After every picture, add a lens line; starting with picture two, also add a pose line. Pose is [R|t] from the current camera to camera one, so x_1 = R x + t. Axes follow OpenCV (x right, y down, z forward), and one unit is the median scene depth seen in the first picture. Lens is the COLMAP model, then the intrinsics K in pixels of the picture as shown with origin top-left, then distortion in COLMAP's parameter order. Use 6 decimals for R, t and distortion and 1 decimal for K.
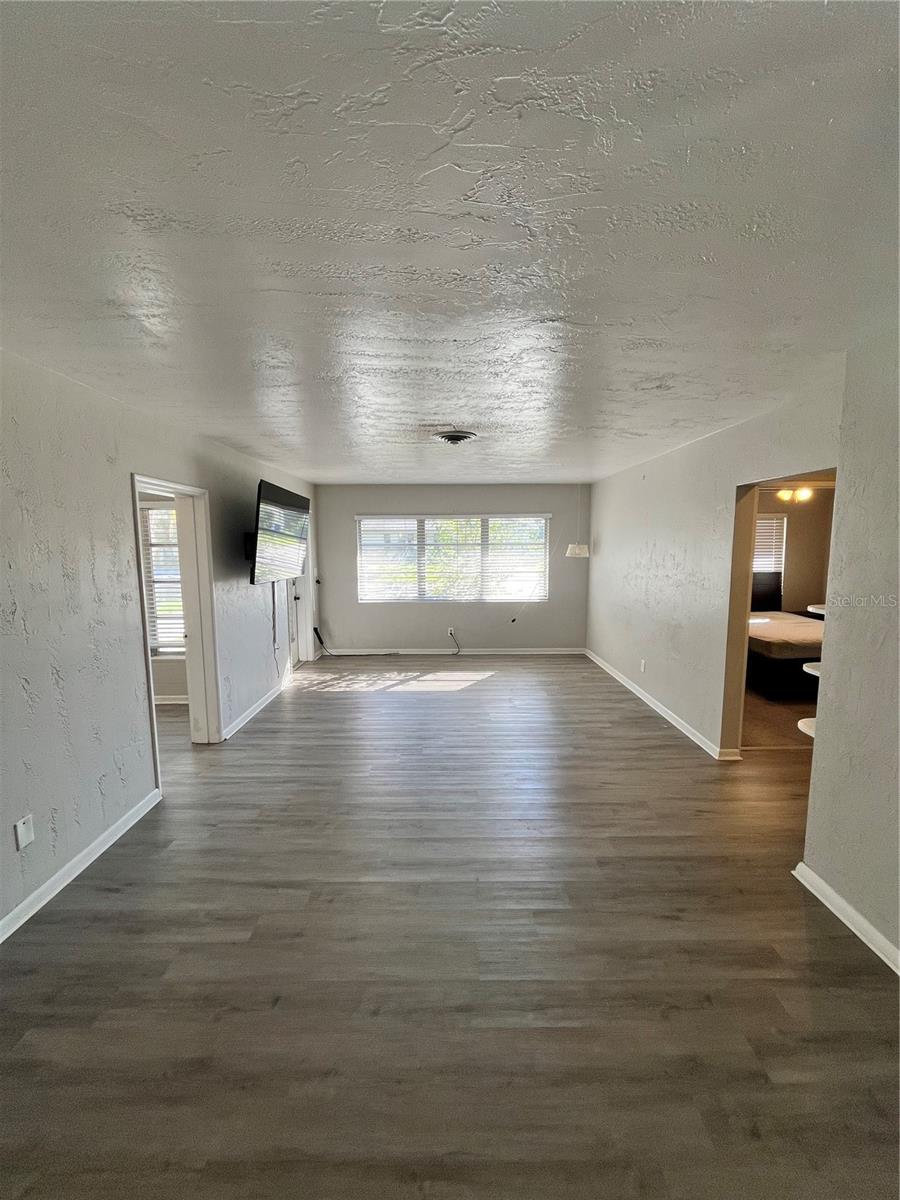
lens RADIAL K [[484.2, 0, 448.5], [0, 484.2, 598.5], [0, 0, 1]] dist [-0.003909, -0.000141]
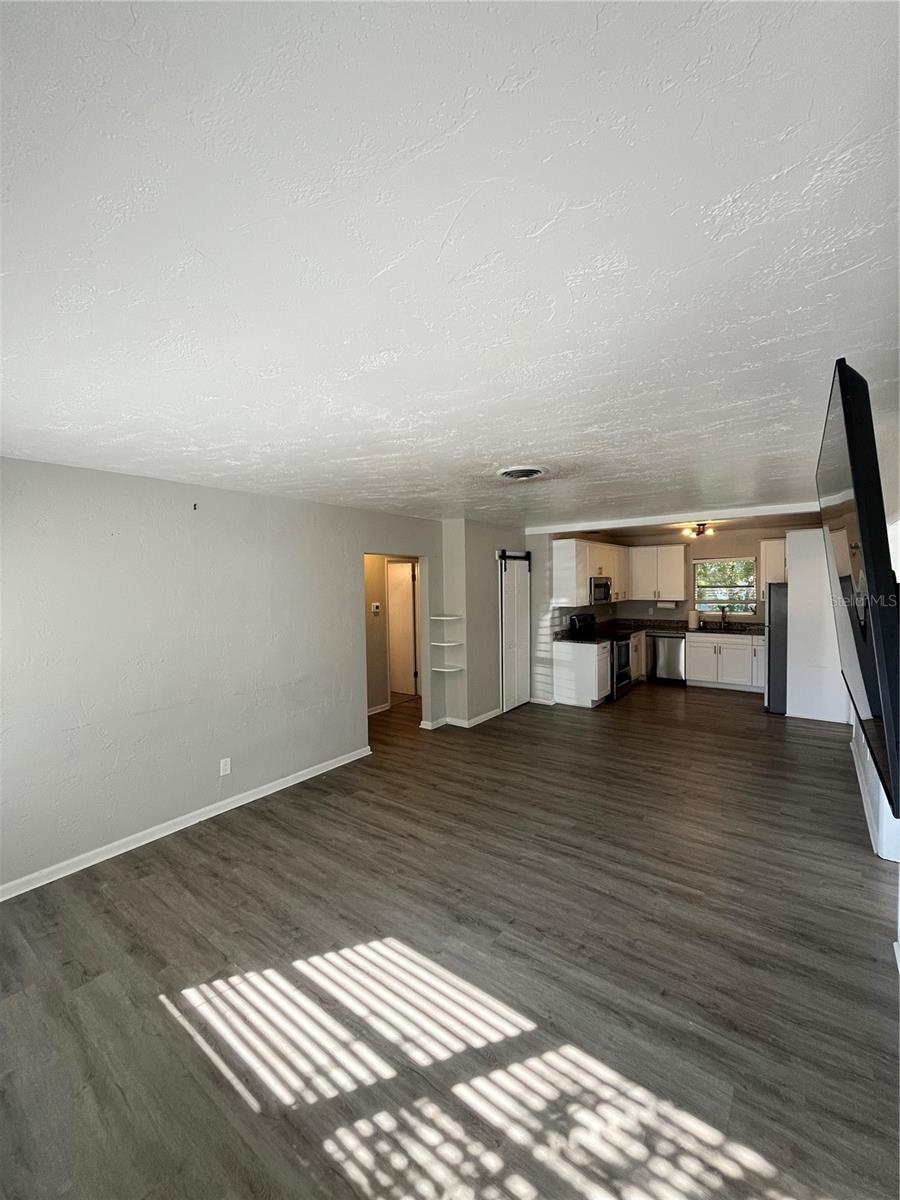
lens RADIAL K [[484.2, 0, 448.5], [0, 484.2, 598.5], [0, 0, 1]] dist [-0.003909, -0.000141]
pose [[-0.795250, -0.004065, 0.606268, -0.366855], [0.088624, 0.988457, 0.122877, -0.203844], [-0.599770, 0.151447, -0.785710, 1.604255]]
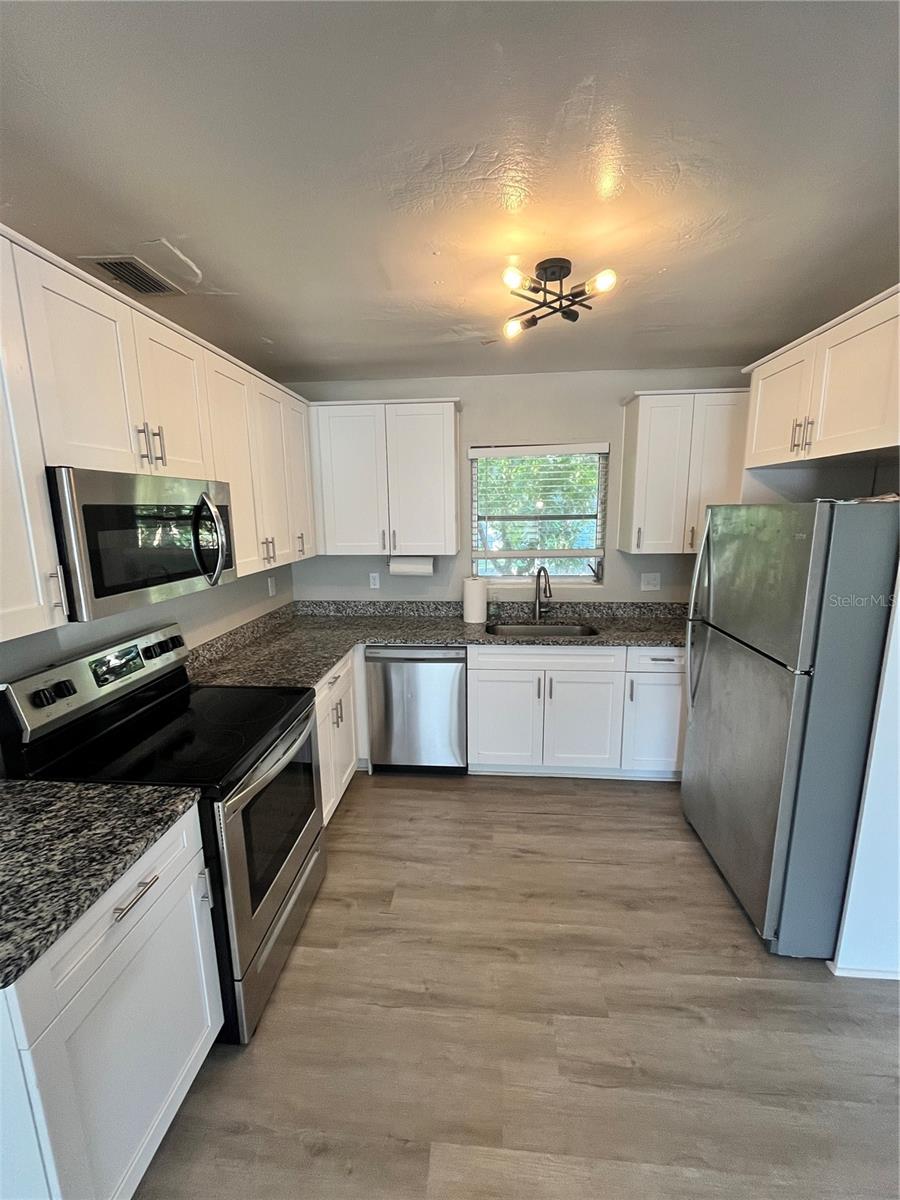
lens RADIAL K [[484.2, 0, 448.5], [0, 484.2, 598.5], [0, 0, 1]] dist [-0.003909, -0.000141]
pose [[-0.995751, 0.000405, 0.092082, -0.009360], [0.027282, 0.956389, 0.290818, -0.029940], [-0.087949, 0.292095, -0.952337, 0.274053]]
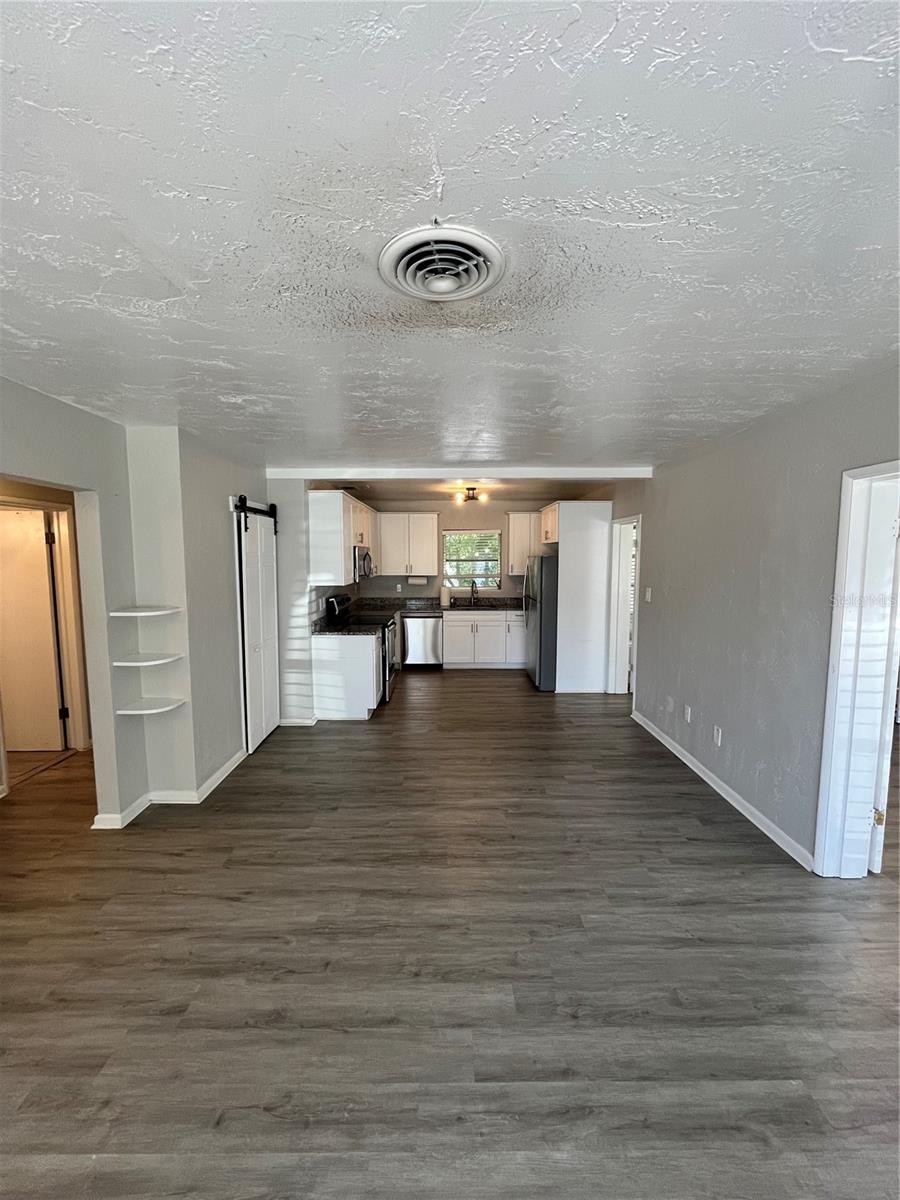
lens RADIAL K [[484.2, 0, 448.5], [0, 484.2, 598.5], [0, 0, 1]] dist [-0.003909, -0.000141]
pose [[-0.999986, 0.005234, -0.000099, 0.007363], [0.005104, 0.979131, 0.203166, -0.148634], [0.001160, 0.203163, -0.979144, 1.251574]]
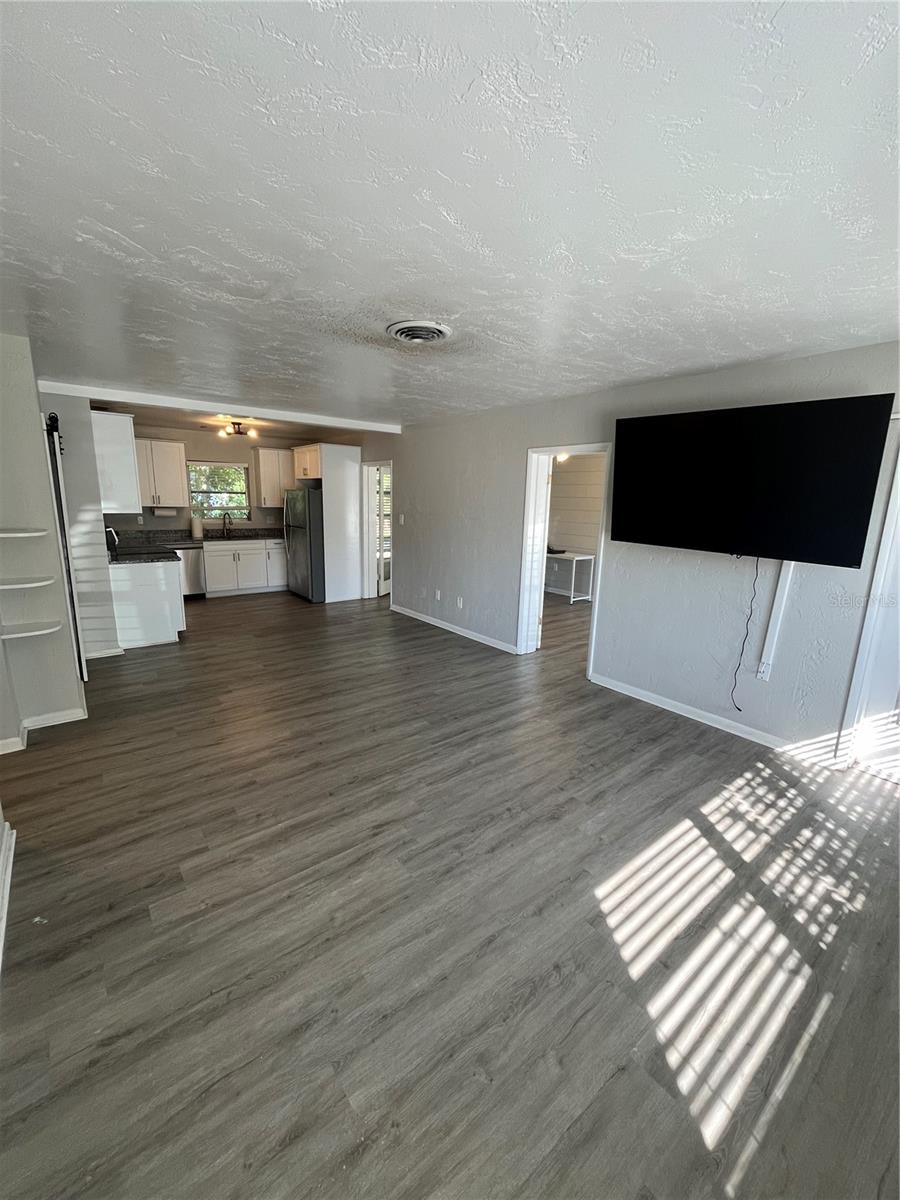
lens RADIAL K [[484.2, 0, 448.5], [0, 484.2, 598.5], [0, 0, 1]] dist [-0.003909, -0.000141]
pose [[-0.786248, 0.111562, -0.607756, 0.397366], [-0.091867, 0.951530, 0.293515, -0.158625], [0.611044, 0.286608, -0.737890, 1.473116]]
